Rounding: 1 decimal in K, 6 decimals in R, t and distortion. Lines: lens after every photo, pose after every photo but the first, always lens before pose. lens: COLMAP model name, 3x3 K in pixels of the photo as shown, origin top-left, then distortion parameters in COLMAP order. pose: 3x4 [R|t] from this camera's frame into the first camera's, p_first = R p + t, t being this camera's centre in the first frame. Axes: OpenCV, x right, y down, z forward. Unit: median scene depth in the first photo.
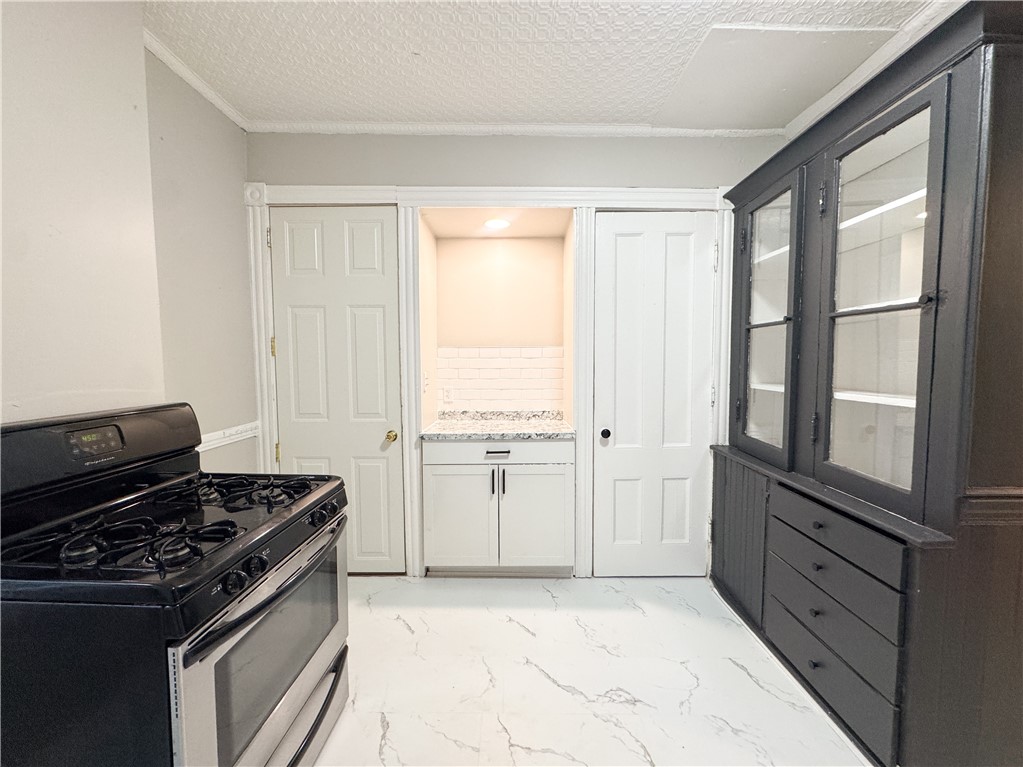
lens RADIAL K [[412.8, 0, 511.5], [0, 412.8, 383.5], [0, 0, 1]] dist [-0.001180, -0.000170]
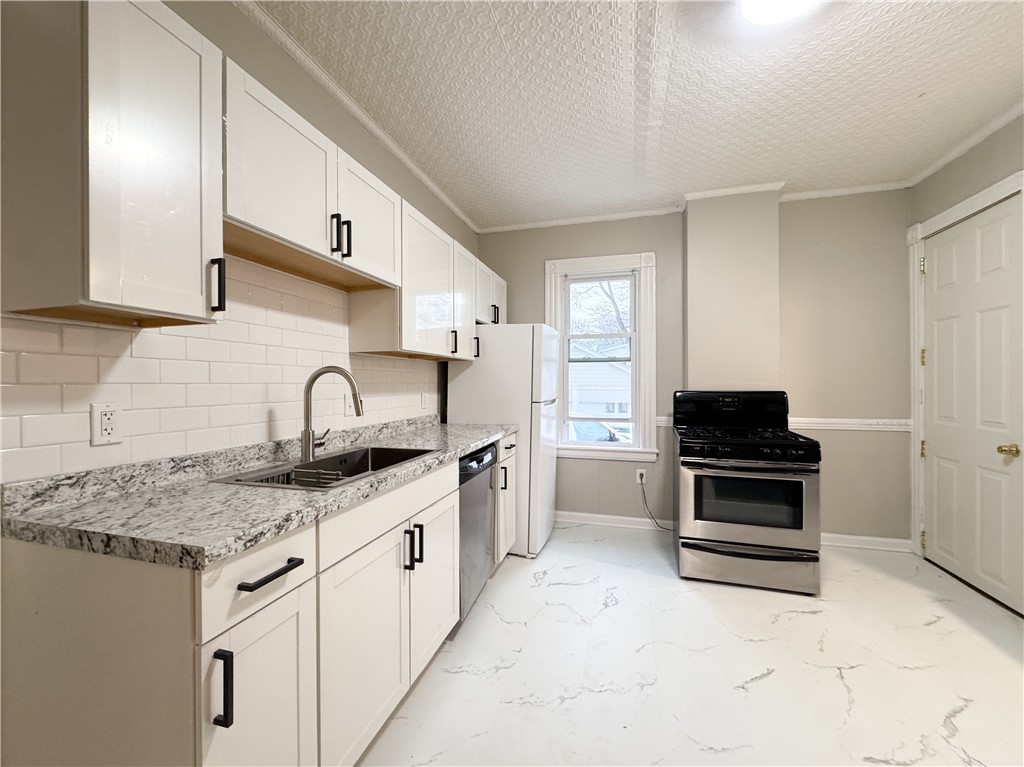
lens RADIAL K [[405.3, 0, 512.0], [0, 405.3, 383.5], [0, 0, 1]] dist [-0.001839, -0.000097]
pose [[-0.271323, 0.003224, -0.962483, 0.856030], [-0.055546, 0.998275, 0.019002, 0.028226], [0.960884, 0.058617, -0.270676, 0.197711]]
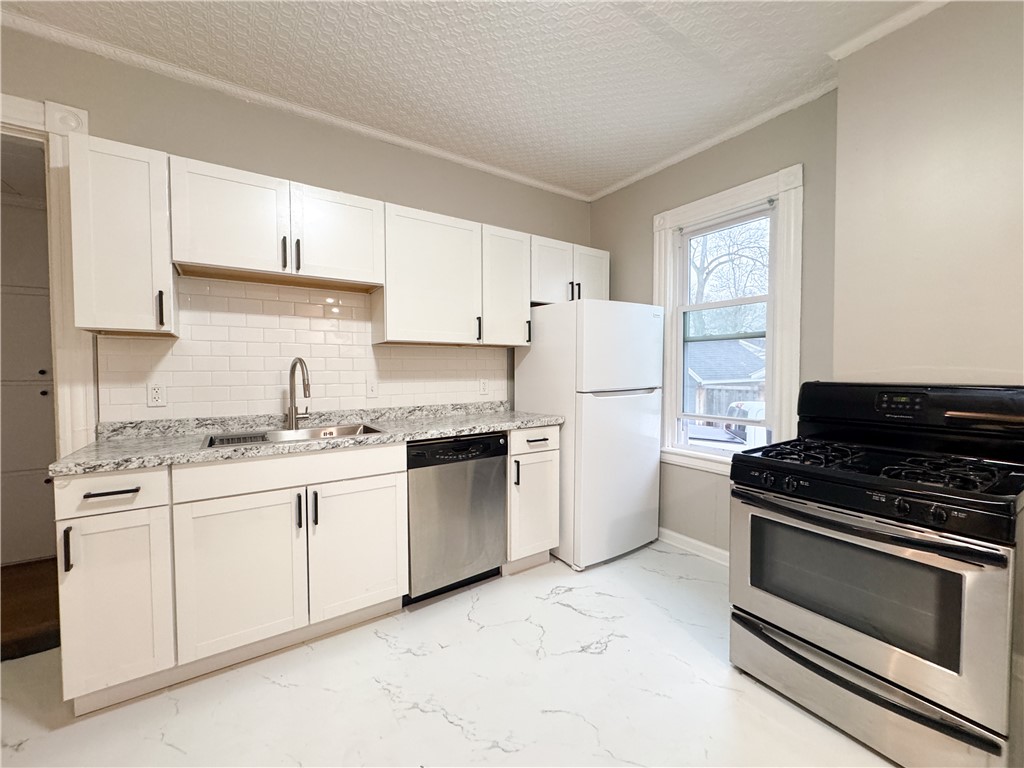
lens RADIAL K [[413.2, 0, 512.0], [0, 413.2, 384.0], [0, 0, 1]] dist [-0.001180, -0.000170]
pose [[-0.824116, 0.024636, -0.565885, 0.423973], [-0.028274, 0.996019, 0.084538, -0.001071], [0.565715, 0.085669, -0.820139, 0.690396]]
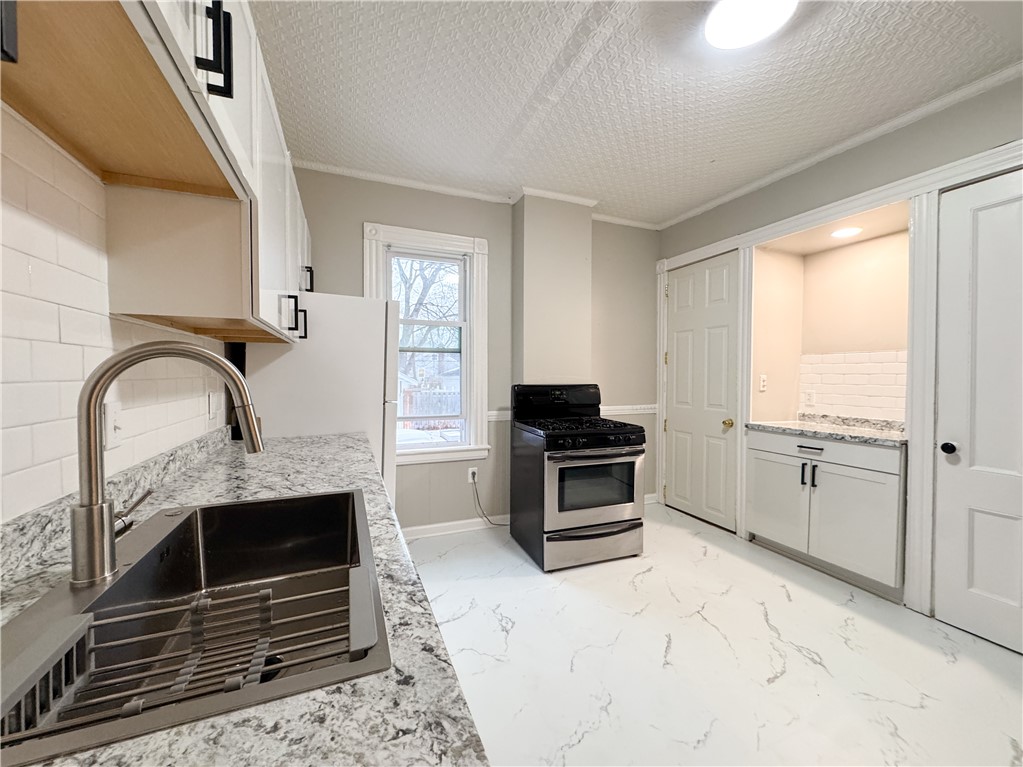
lens RADIAL K [[406.6, 0, 511.5], [0, 406.6, 383.5], [0, 0, 1]] dist [0.000556, 0.000005]
pose [[0.386079, 0.023112, -0.922176, 0.652617], [-0.059941, 0.998202, -0.000078, 0.043800], [0.920516, 0.055306, 0.386770, -0.154681]]
